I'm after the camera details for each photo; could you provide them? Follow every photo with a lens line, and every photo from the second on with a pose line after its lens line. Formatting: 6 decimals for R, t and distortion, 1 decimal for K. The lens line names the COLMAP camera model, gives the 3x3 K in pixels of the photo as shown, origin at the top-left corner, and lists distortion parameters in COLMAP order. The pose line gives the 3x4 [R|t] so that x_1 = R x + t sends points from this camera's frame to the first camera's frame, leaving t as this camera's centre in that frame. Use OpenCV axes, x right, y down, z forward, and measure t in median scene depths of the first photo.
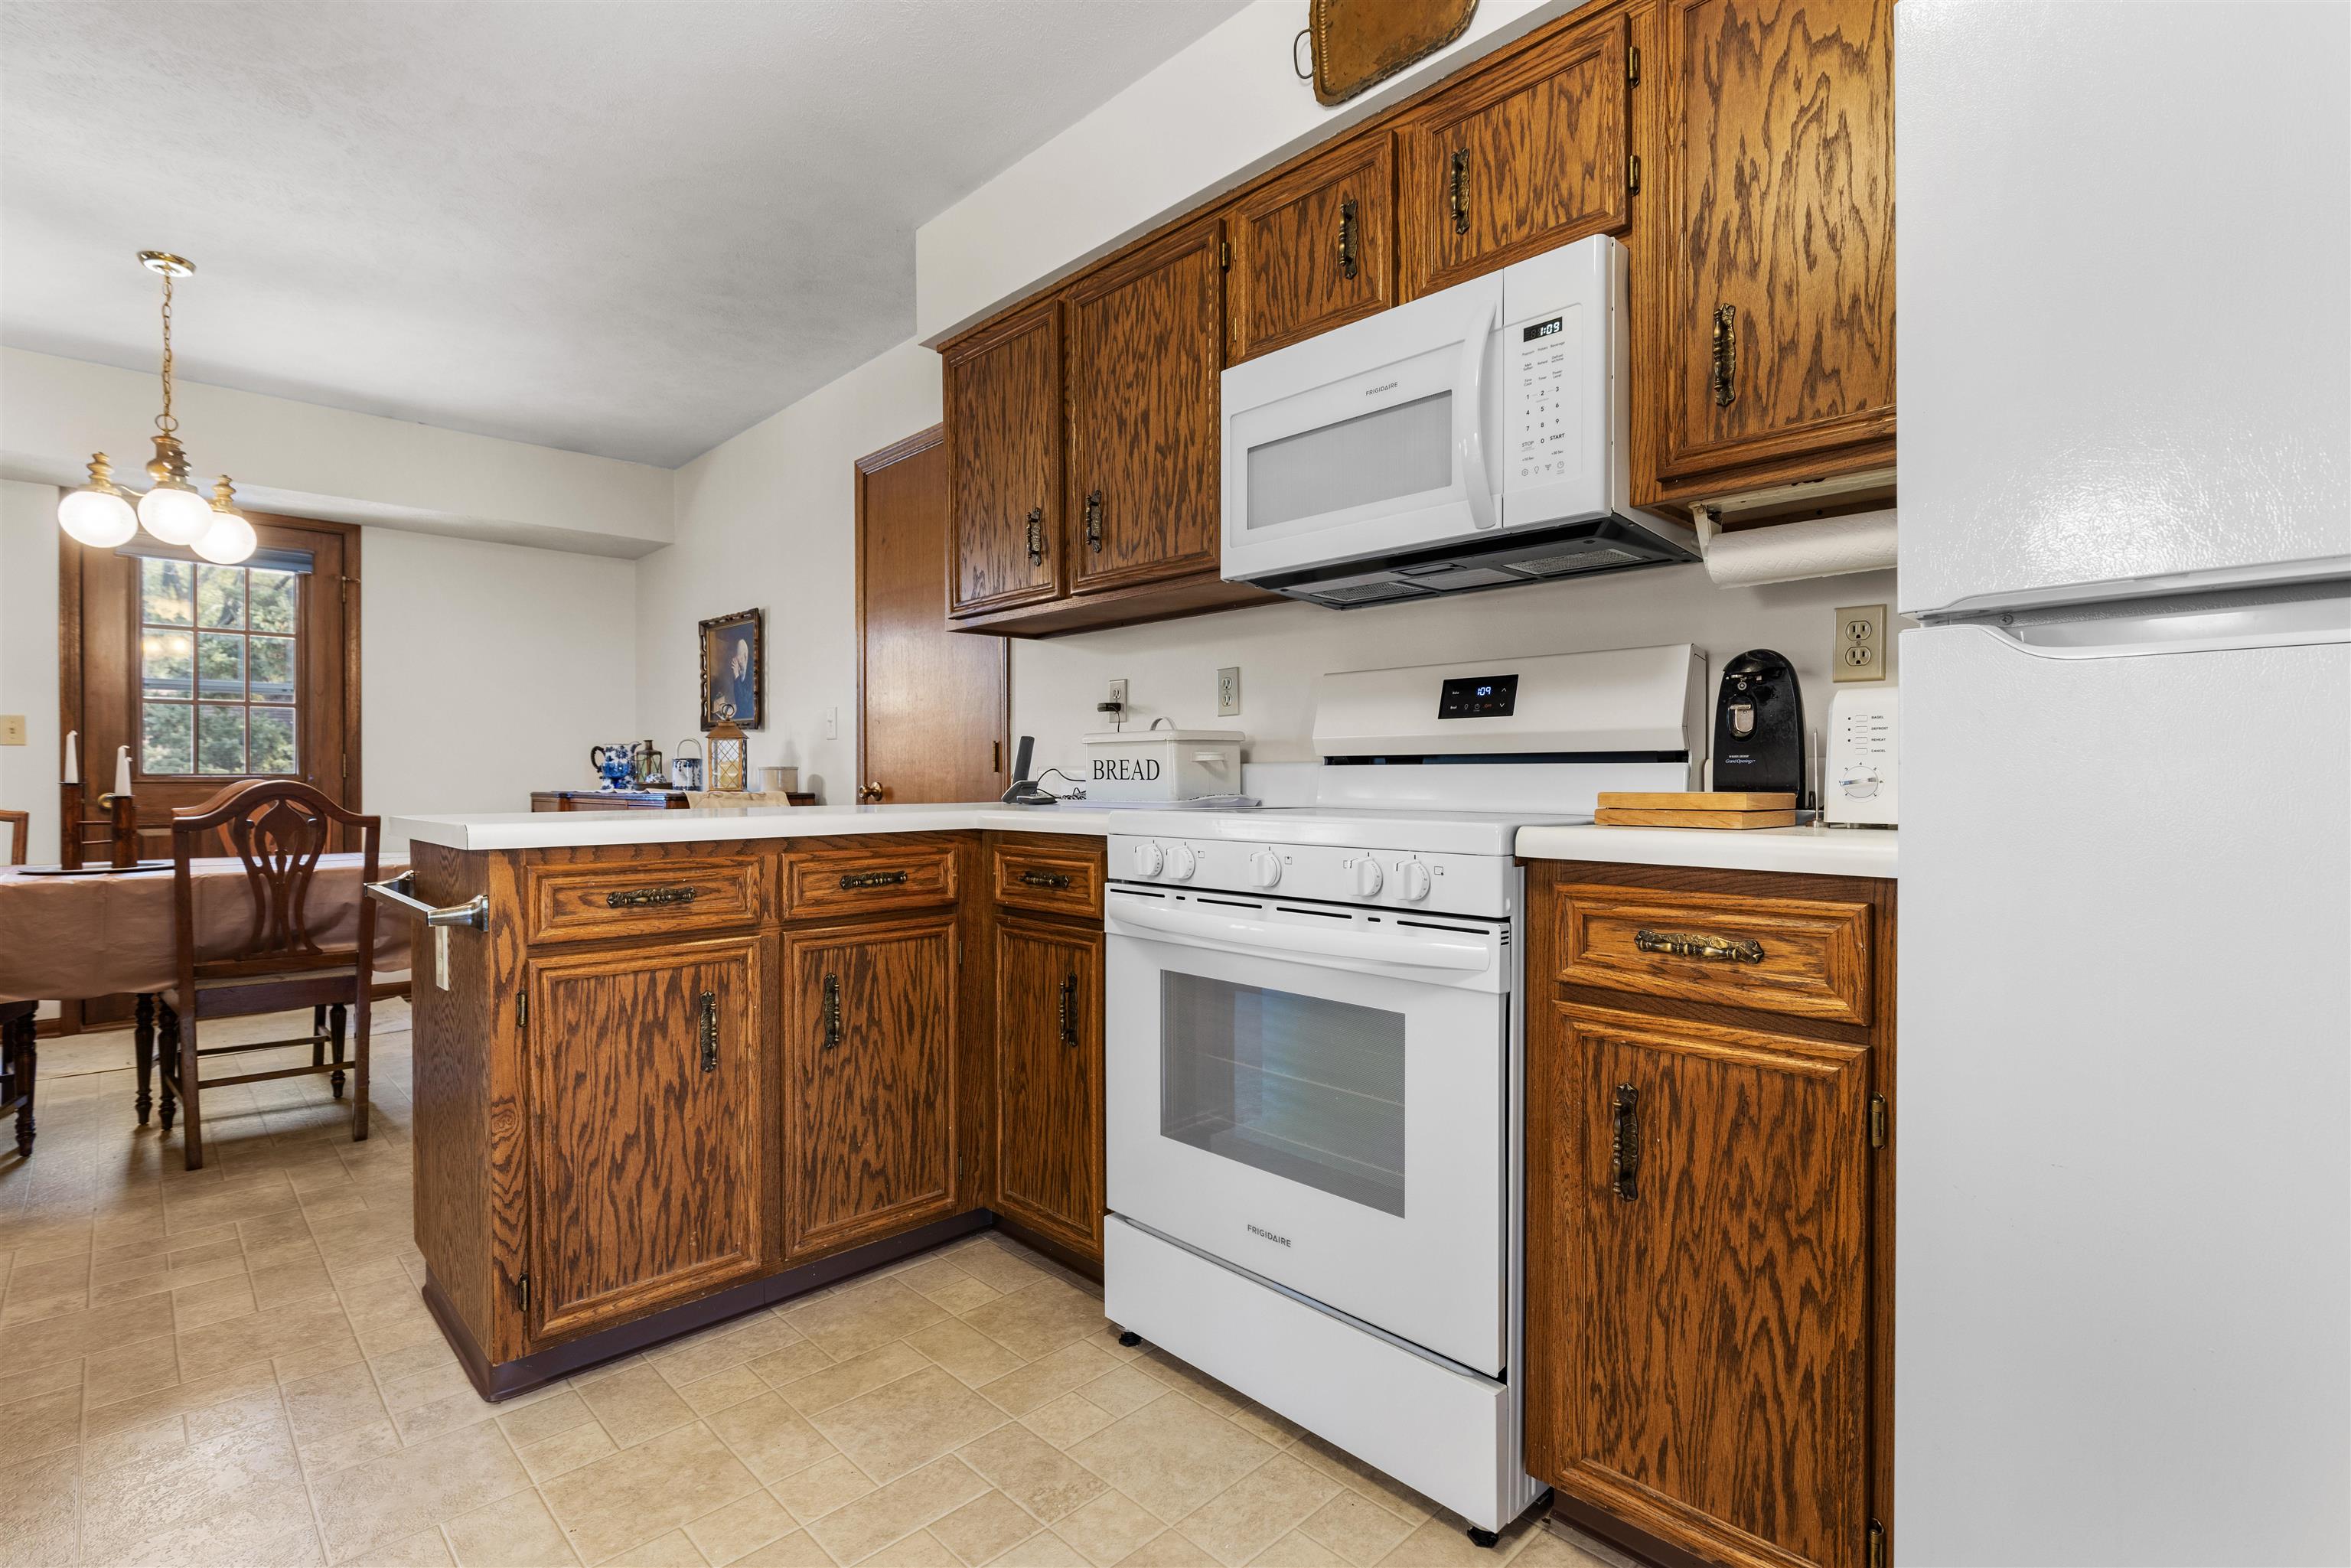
lens RADIAL K [[1089.2, 0, 1169.3], [0, 1089.2, 781.2], [0, 0, 1]] dist [-0.002521, -0.000763]
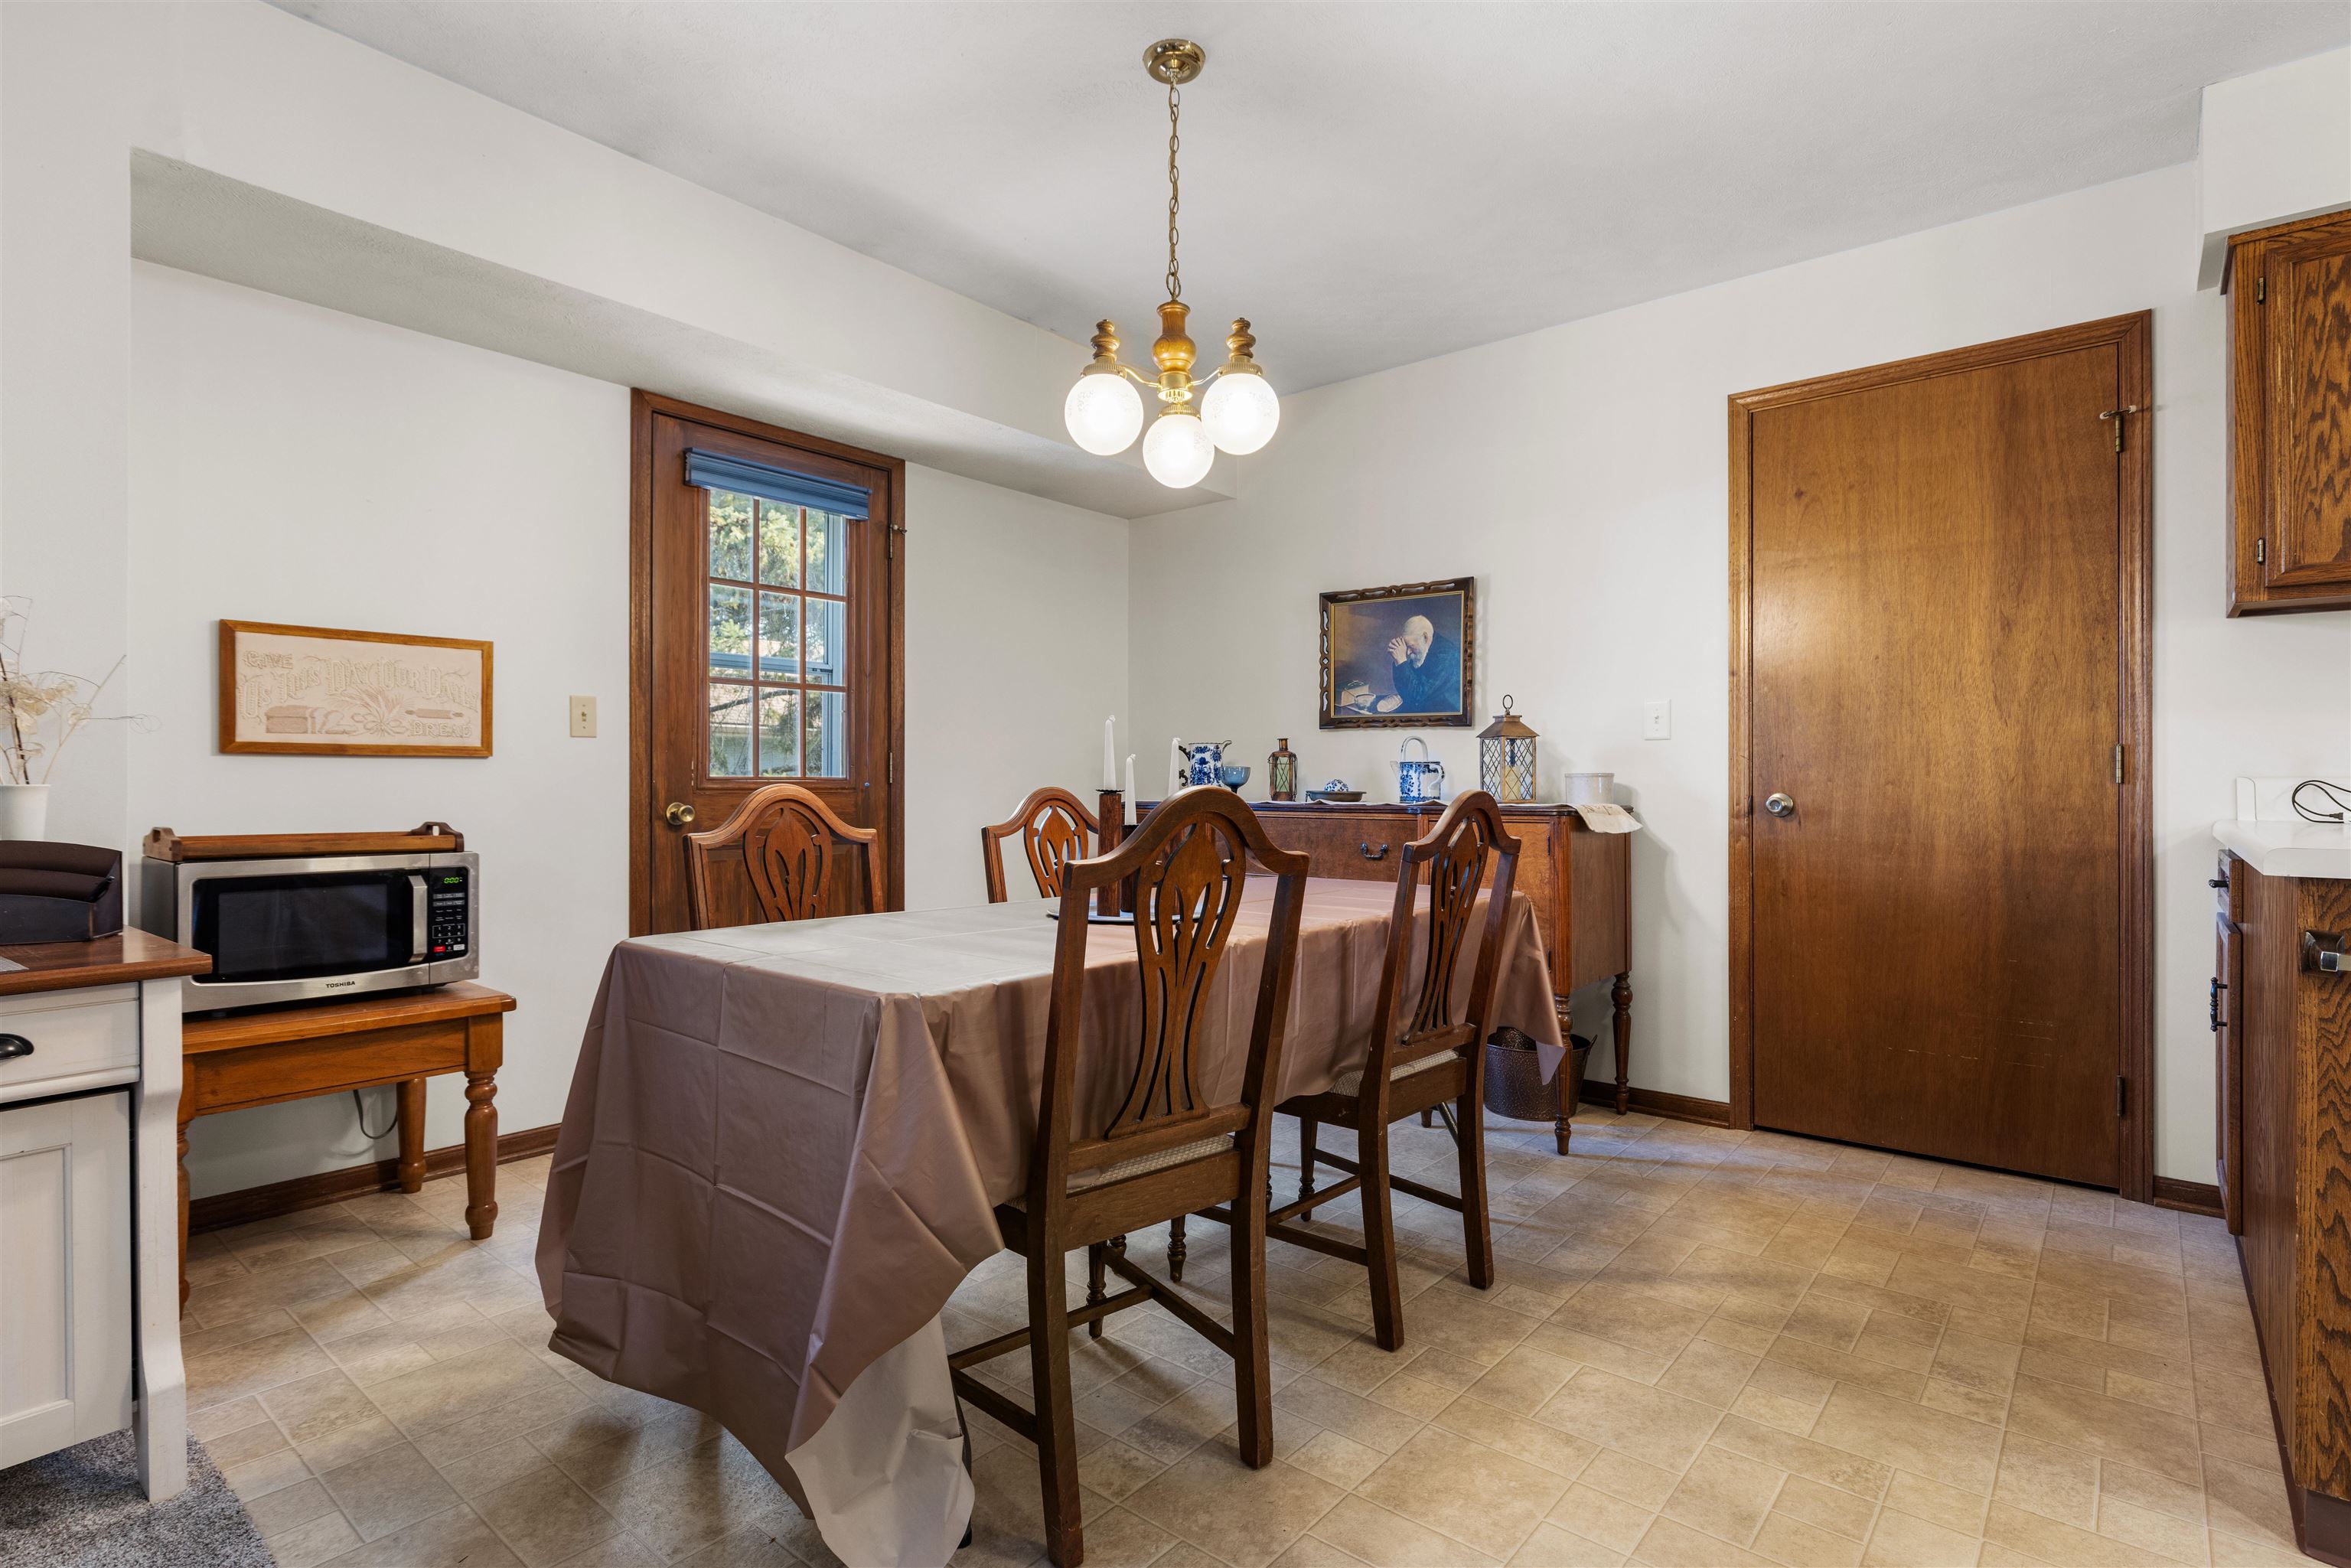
lens RADIAL K [[1164.3, 0, 1168.7], [0, 1164.3, 788.2], [0, 0, 1]] dist [-0.004070, 0.002196]
pose [[0.994428, 0.004340, 0.105327, -1.560476], [-0.004323, 0.999991, -0.000393, -0.002829], [-0.105328, -0.000064, 0.994438, 0.379475]]
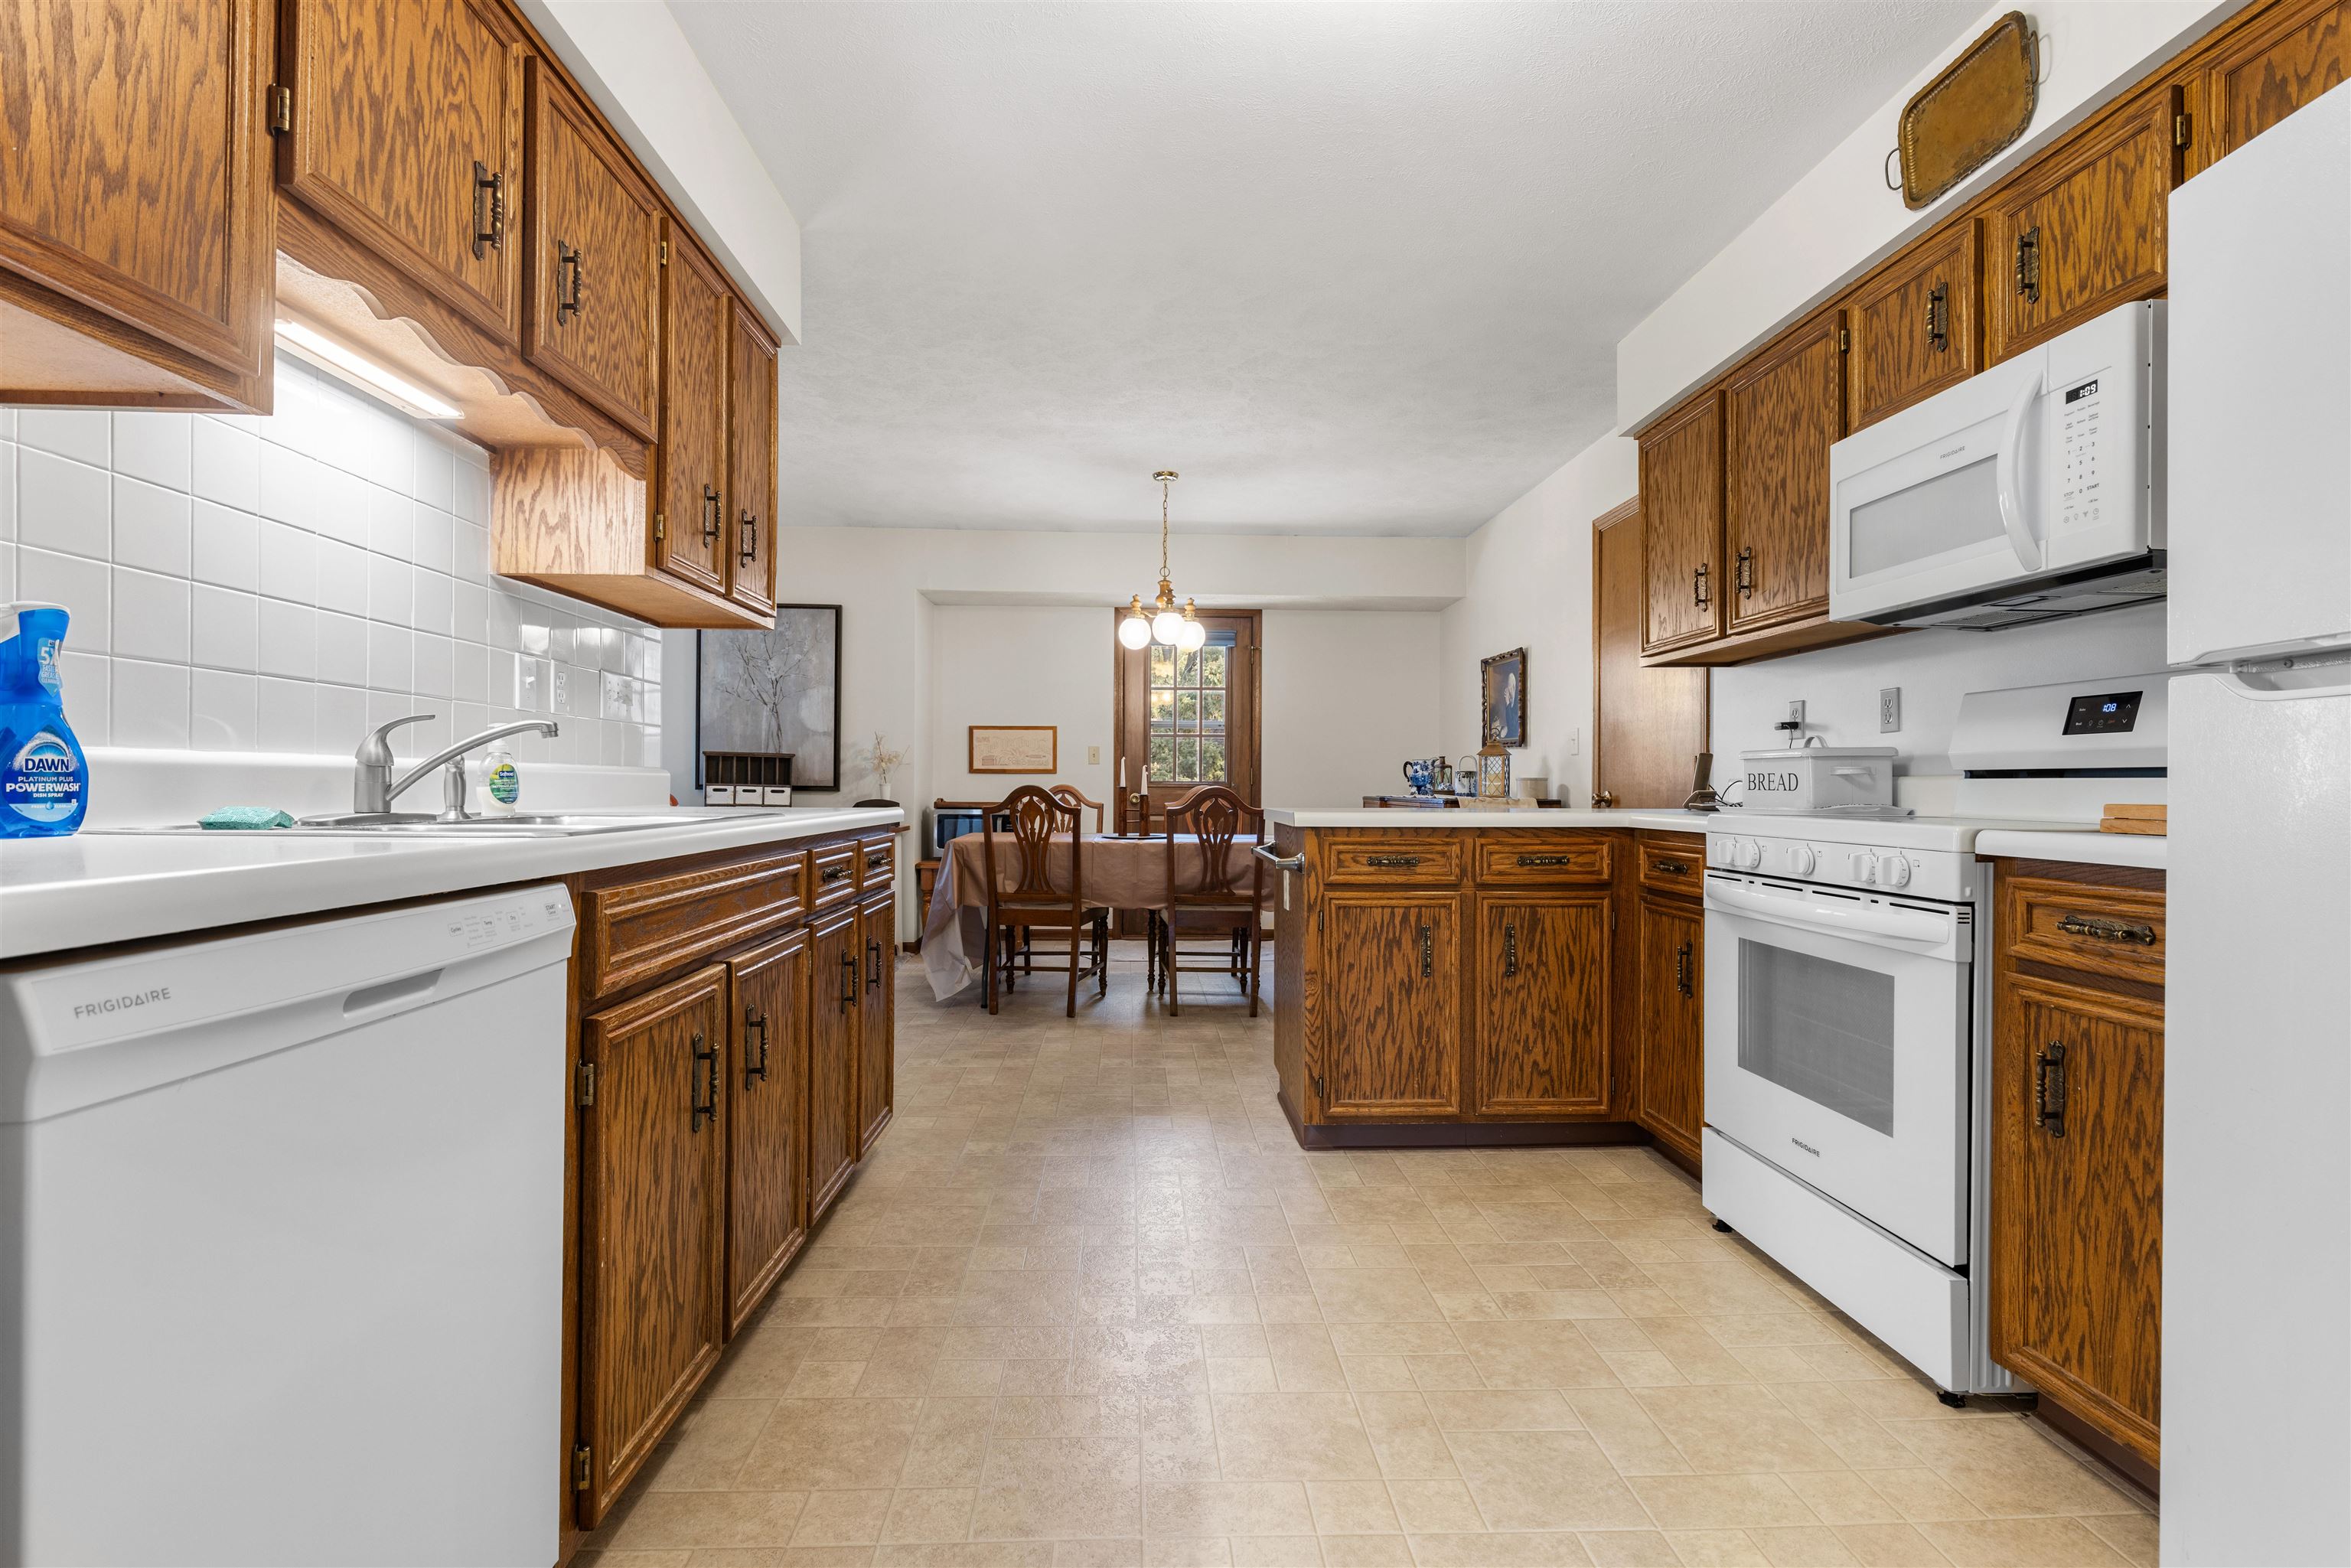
lens RADIAL K [[1089.2, 0, 1187.3], [0, 1089.2, 783.3], [0, 0, 1]] dist [-0.002521, -0.000763]
pose [[0.754165, 0.003870, -0.656673, 0.315406], [-0.007998, 0.999963, -0.003293, 0.000036], [0.656636, 0.007736, 0.754168, -0.367724]]
